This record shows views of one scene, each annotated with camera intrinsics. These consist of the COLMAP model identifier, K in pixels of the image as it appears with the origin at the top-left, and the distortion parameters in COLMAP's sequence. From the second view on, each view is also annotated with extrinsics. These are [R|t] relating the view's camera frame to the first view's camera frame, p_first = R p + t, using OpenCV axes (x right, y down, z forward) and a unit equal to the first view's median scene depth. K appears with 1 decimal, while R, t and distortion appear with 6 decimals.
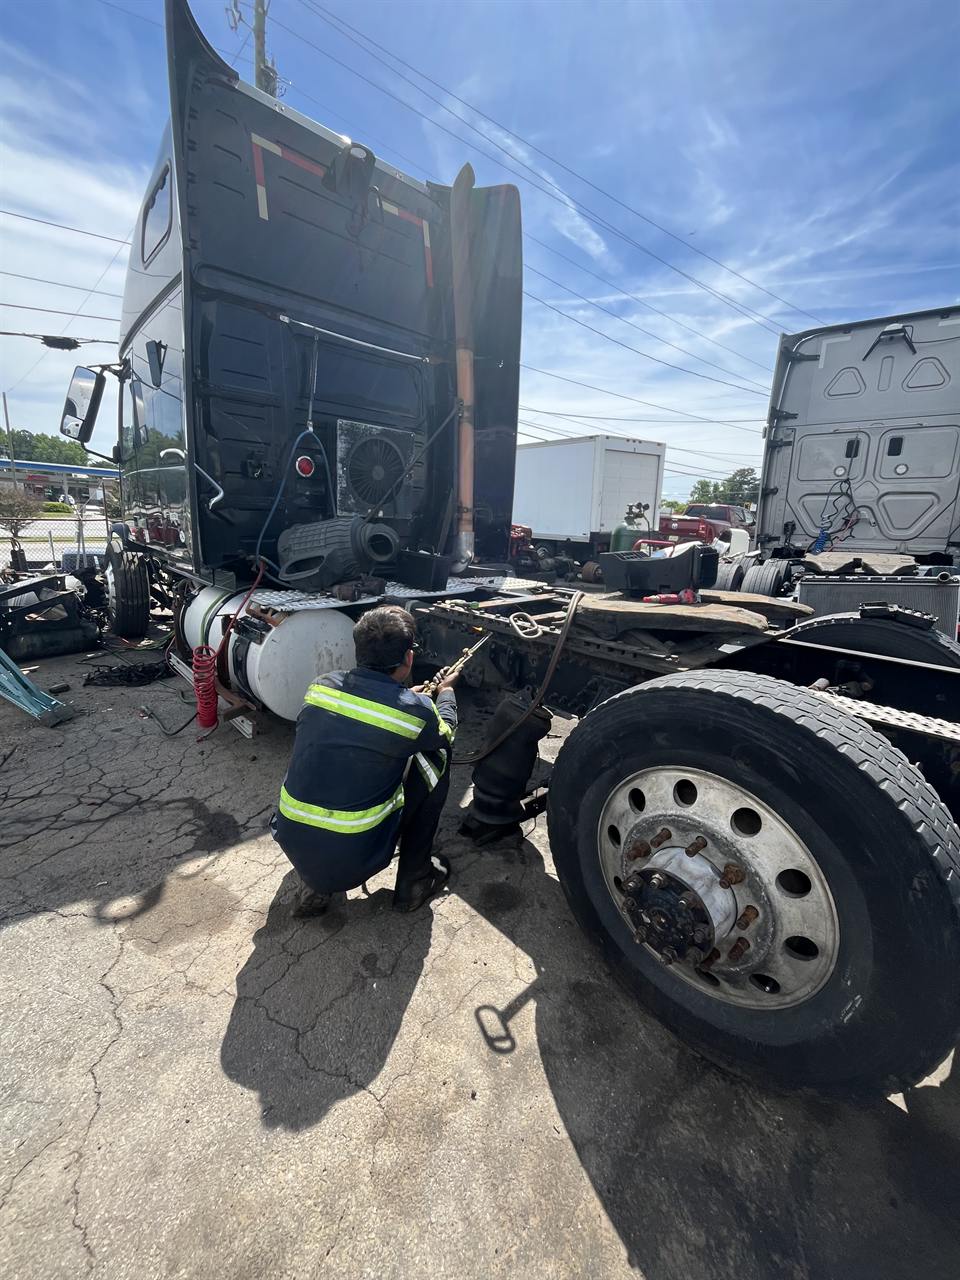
lens RADIAL K [[550.1, 0, 480.0], [0, 550.1, 640.0], [0, 0, 1]] dist [-0.001255, -0.000001]
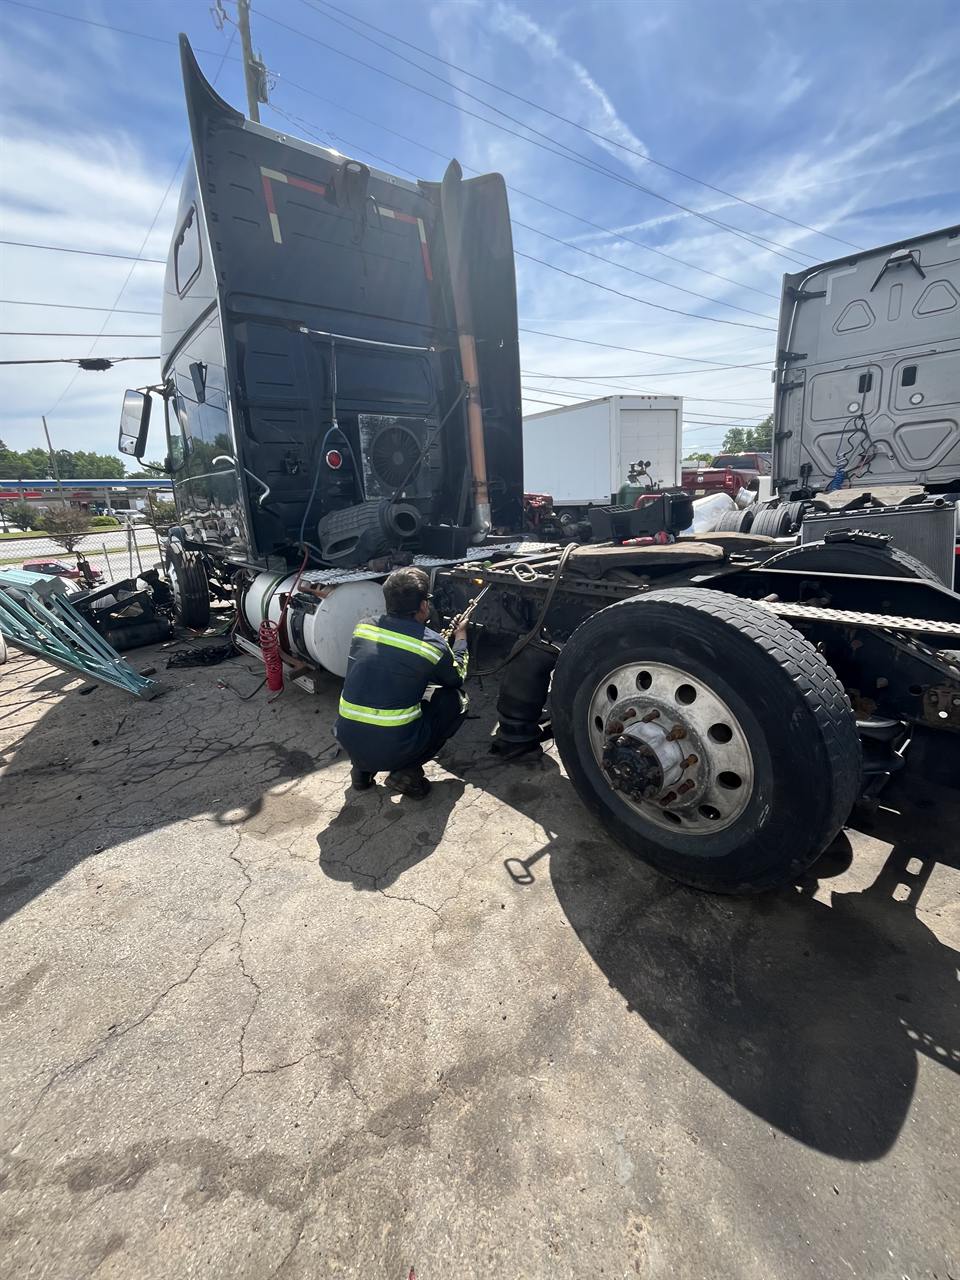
lens RADIAL K [[539.7, 0, 480.0], [0, 539.7, 640.0], [0, 0, 1]] dist [0.001244, -0.000560]
pose [[0.994427, -0.081328, -0.067090, 0.034932], [0.084490, 0.995375, 0.045716, 0.040717], [0.063062, -0.051130, 0.996699, -0.149920]]
